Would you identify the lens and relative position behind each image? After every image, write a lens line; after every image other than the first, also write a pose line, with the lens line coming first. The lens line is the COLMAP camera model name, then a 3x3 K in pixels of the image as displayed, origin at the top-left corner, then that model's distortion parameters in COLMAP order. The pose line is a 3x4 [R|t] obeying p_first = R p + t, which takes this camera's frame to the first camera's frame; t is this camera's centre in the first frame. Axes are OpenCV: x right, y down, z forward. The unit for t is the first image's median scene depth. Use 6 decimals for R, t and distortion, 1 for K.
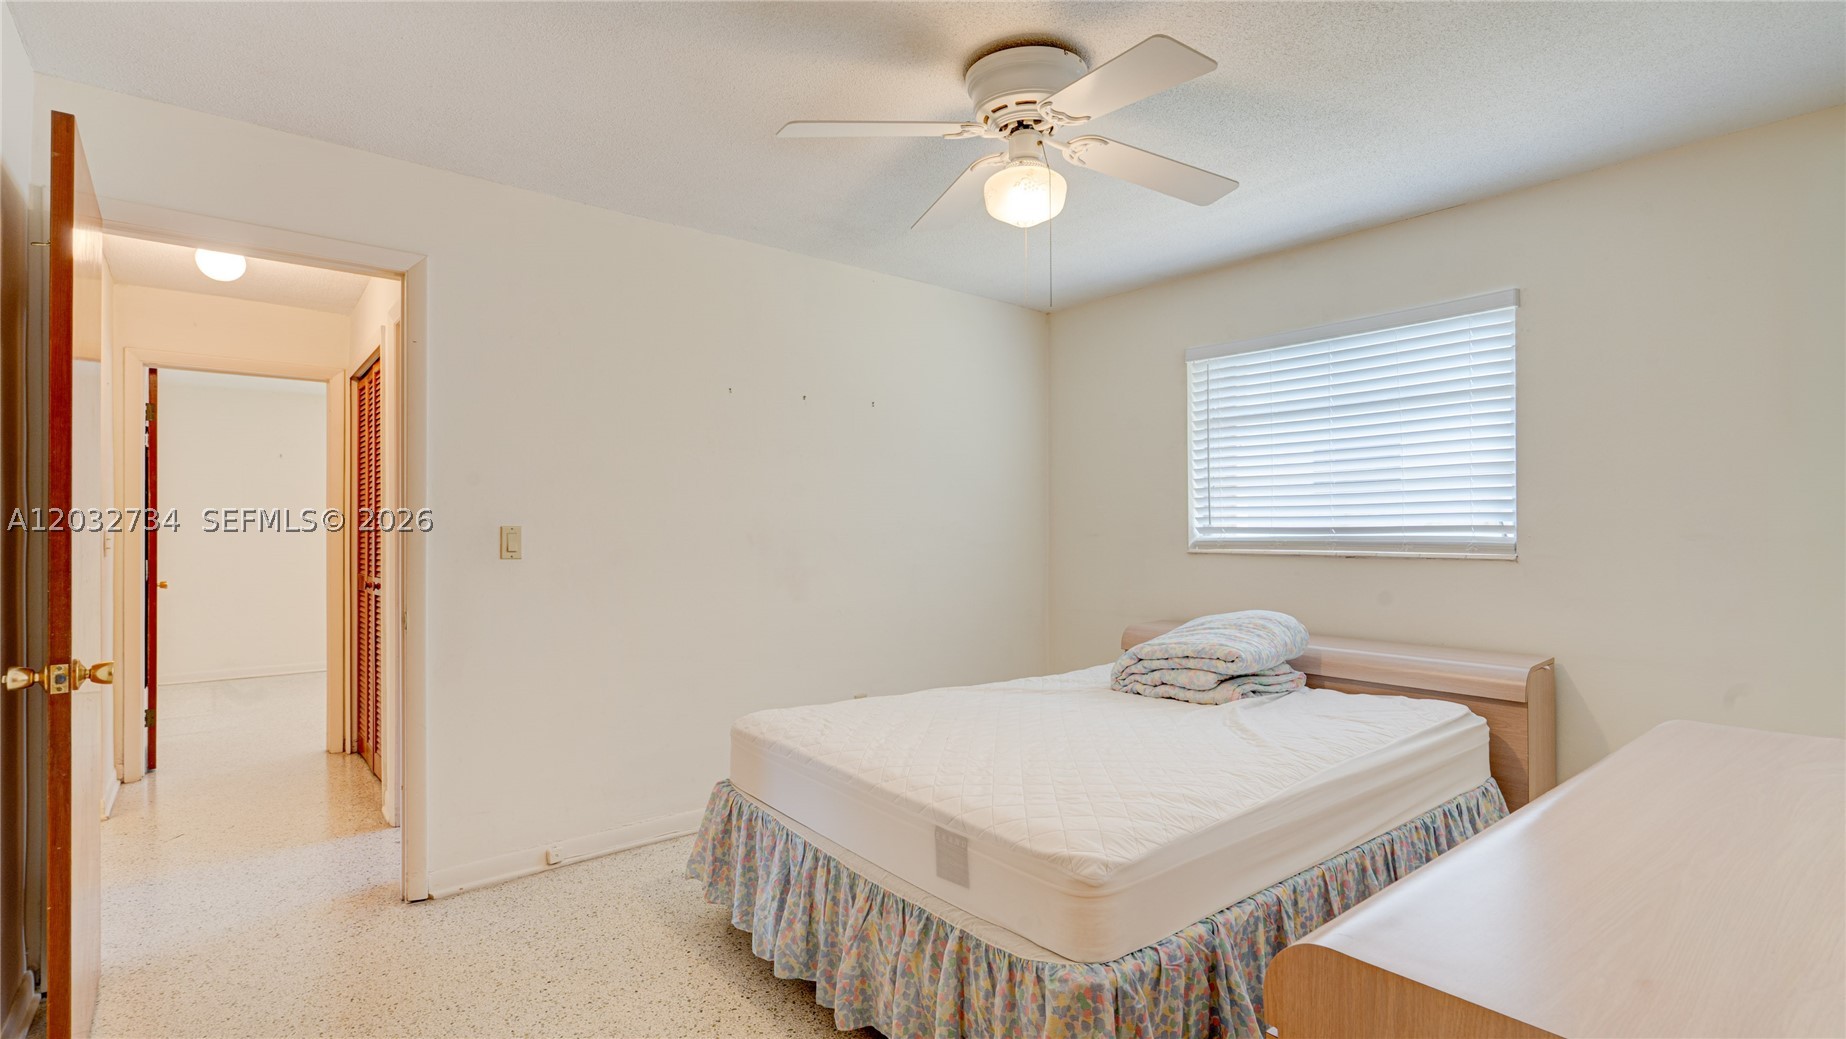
lens RADIAL K [[851.4, 0, 924.3], [0, 851.4, 524.7], [0, 0, 1]] dist [-0.003051, 0.000494]
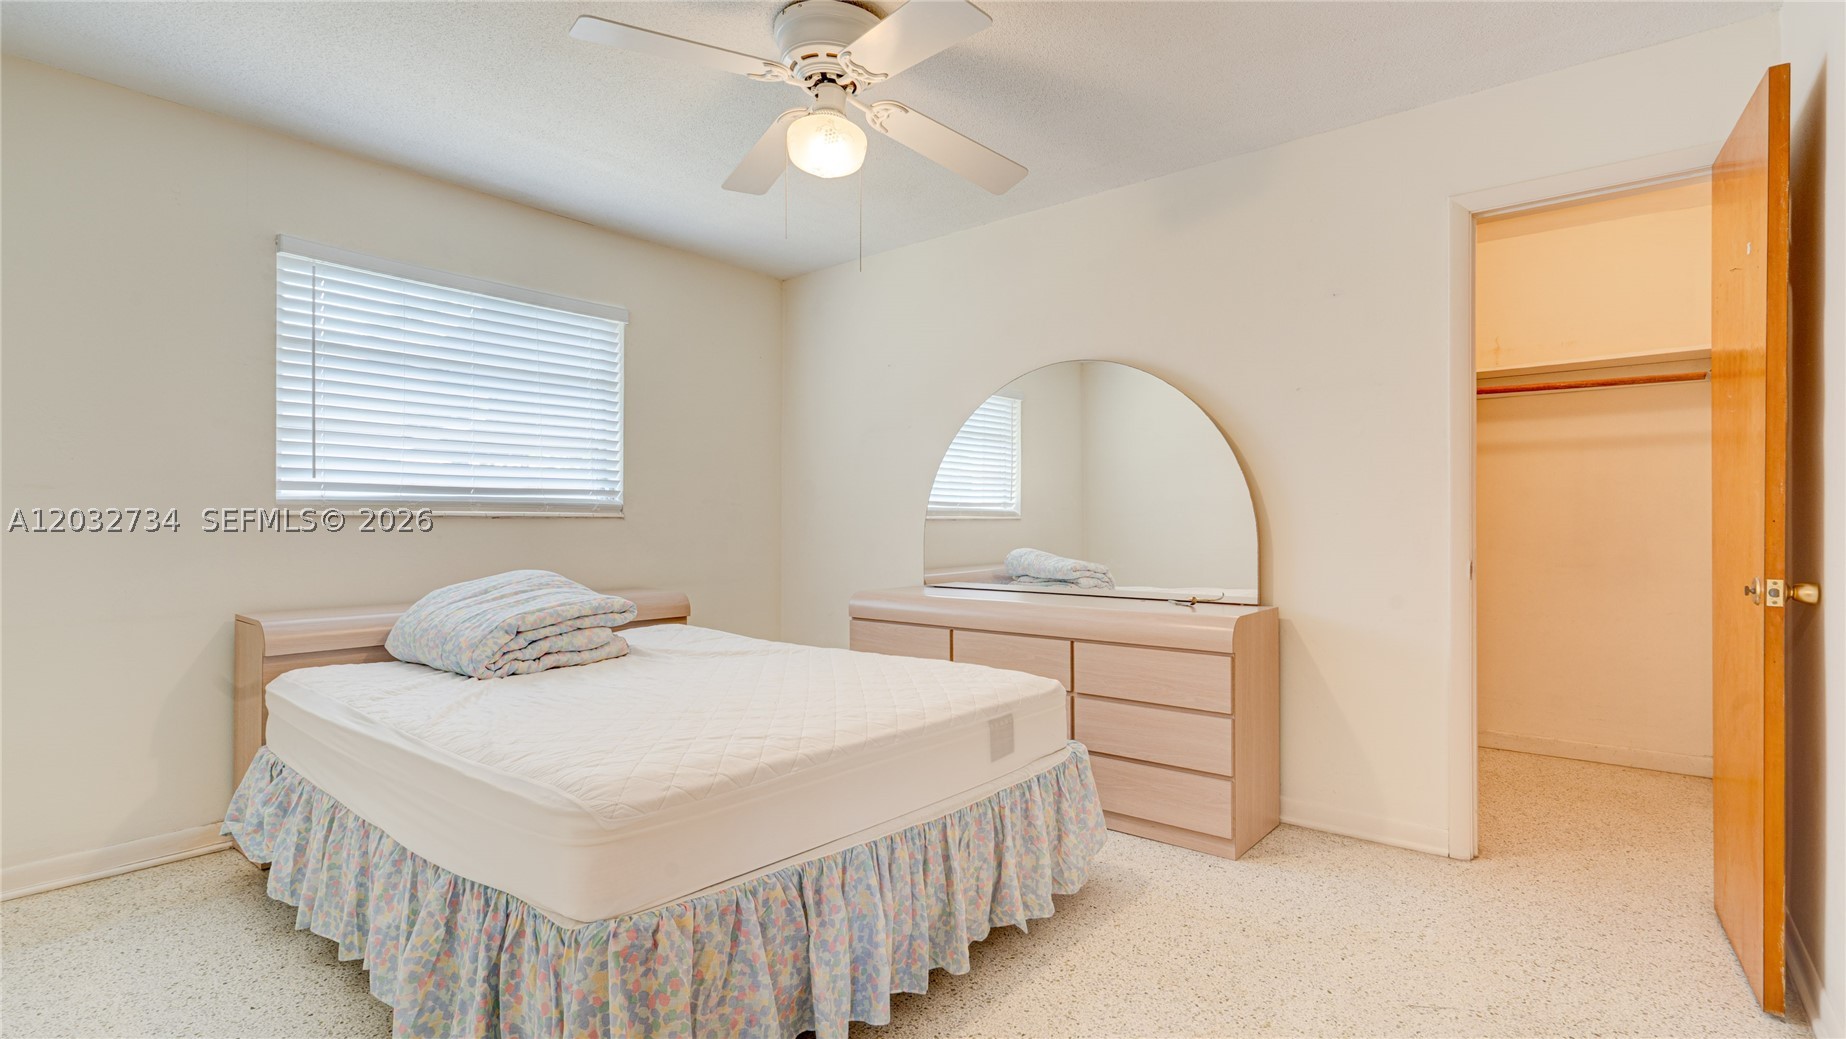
lens RADIAL K [[851.4, 0, 924.7], [0, 851.4, 519.9], [0, 0, 1]] dist [-0.003051, 0.000494]
pose [[-0.188474, 0.004734, 0.982067, -0.662243], [-0.001911, 0.999985, -0.005187, 0.050607], [-0.982076, -0.002854, -0.188462, 0.775769]]
